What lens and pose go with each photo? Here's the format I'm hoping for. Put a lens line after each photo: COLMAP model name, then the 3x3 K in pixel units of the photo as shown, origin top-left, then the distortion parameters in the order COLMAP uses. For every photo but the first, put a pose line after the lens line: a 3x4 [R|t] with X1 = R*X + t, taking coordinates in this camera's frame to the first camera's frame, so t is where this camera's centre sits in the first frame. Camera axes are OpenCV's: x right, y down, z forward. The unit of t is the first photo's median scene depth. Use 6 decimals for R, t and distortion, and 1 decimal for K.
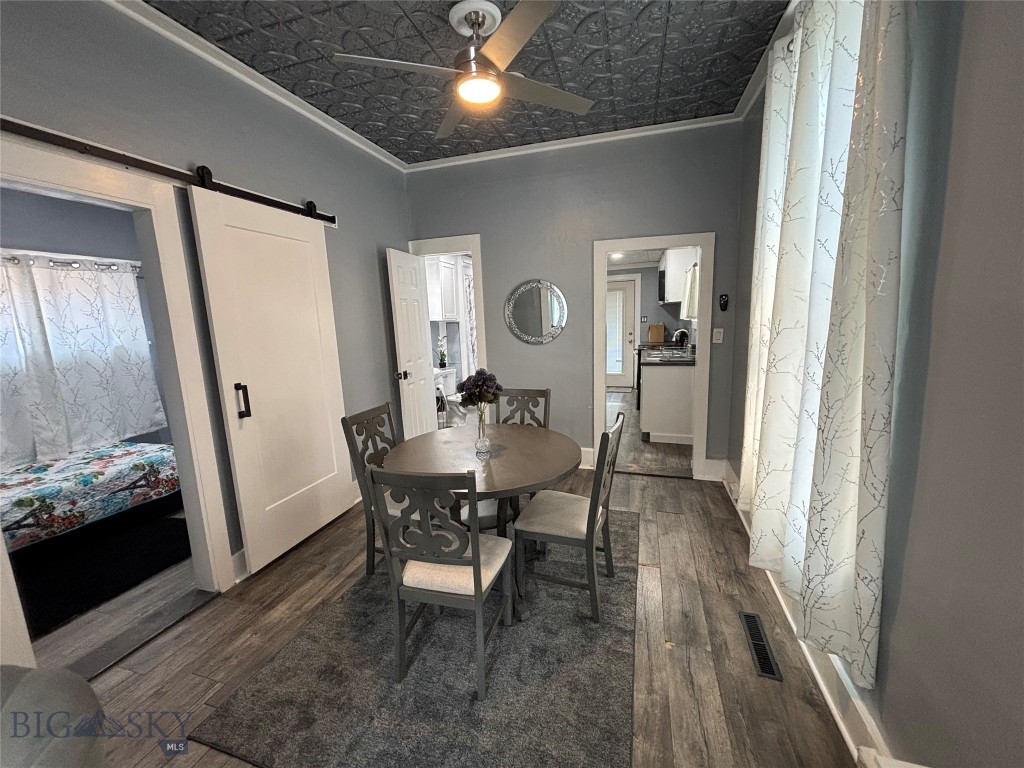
lens RADIAL K [[415.2, 0, 507.1], [0, 415.2, 385.4], [0, 0, 1]] dist [-0.001694, 0.000946]
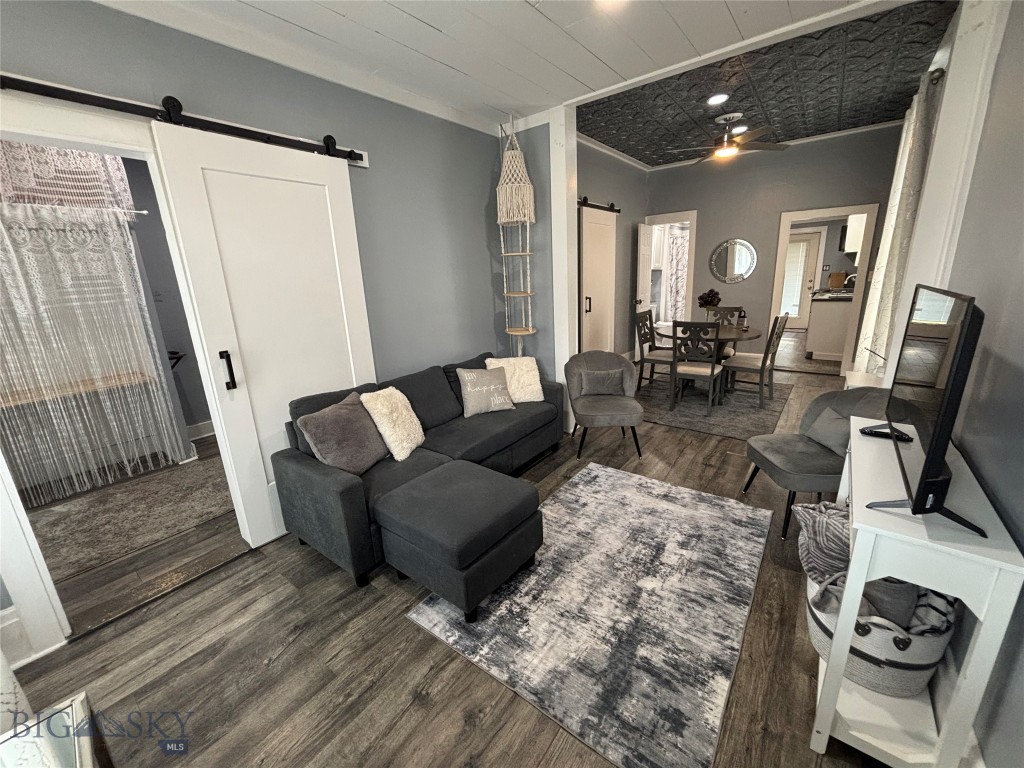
lens RADIAL K [[415.2, 0, 509.9], [0, 415.2, 378.1], [0, 0, 1]] dist [-0.001694, 0.000946]
pose [[0.940435, 0.082767, -0.329745, -0.206262], [-0.051340, 0.993364, 0.102915, 0.170963], [0.336075, -0.079856, 0.938444, -0.945599]]
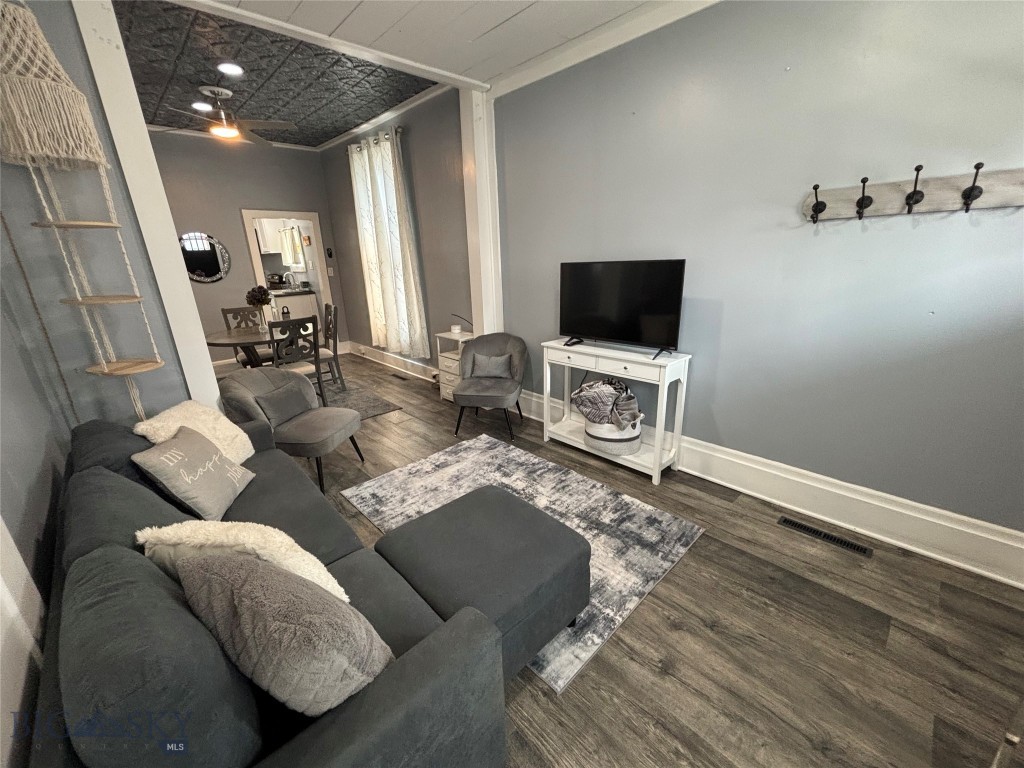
lens RADIAL K [[415.2, 0, 513.1], [0, 415.2, 379.9], [0, 0, 1]] dist [-0.001694, 0.000946]
pose [[0.484094, -0.243702, 0.840394, -0.846096], [0.166749, 0.968526, 0.184806, 0.154922], [-0.858980, 0.050671, 0.509495, -0.663759]]
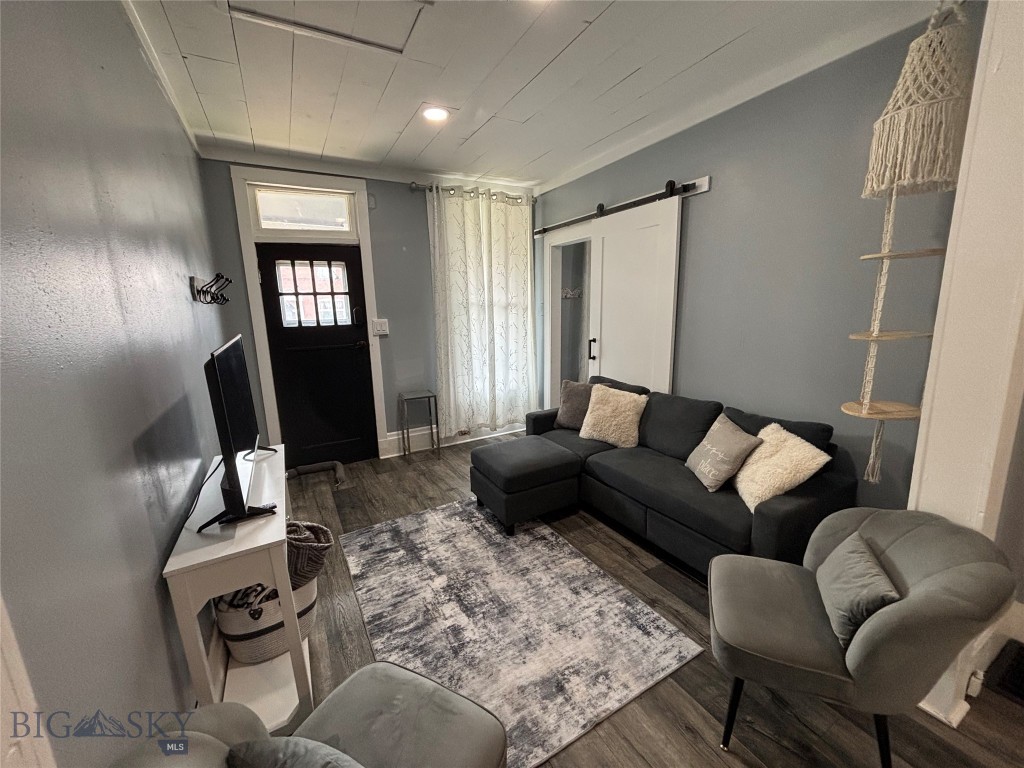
lens RADIAL K [[415.2, 0, 509.4], [0, 415.2, 384.3], [0, 0, 1]] dist [-0.001694, 0.000946]
pose [[-0.685933, 0.189863, -0.702459, 0.177915], [-0.072691, 0.942652, 0.325765, -0.031247], [0.724025, 0.274515, -0.632795, 0.175842]]
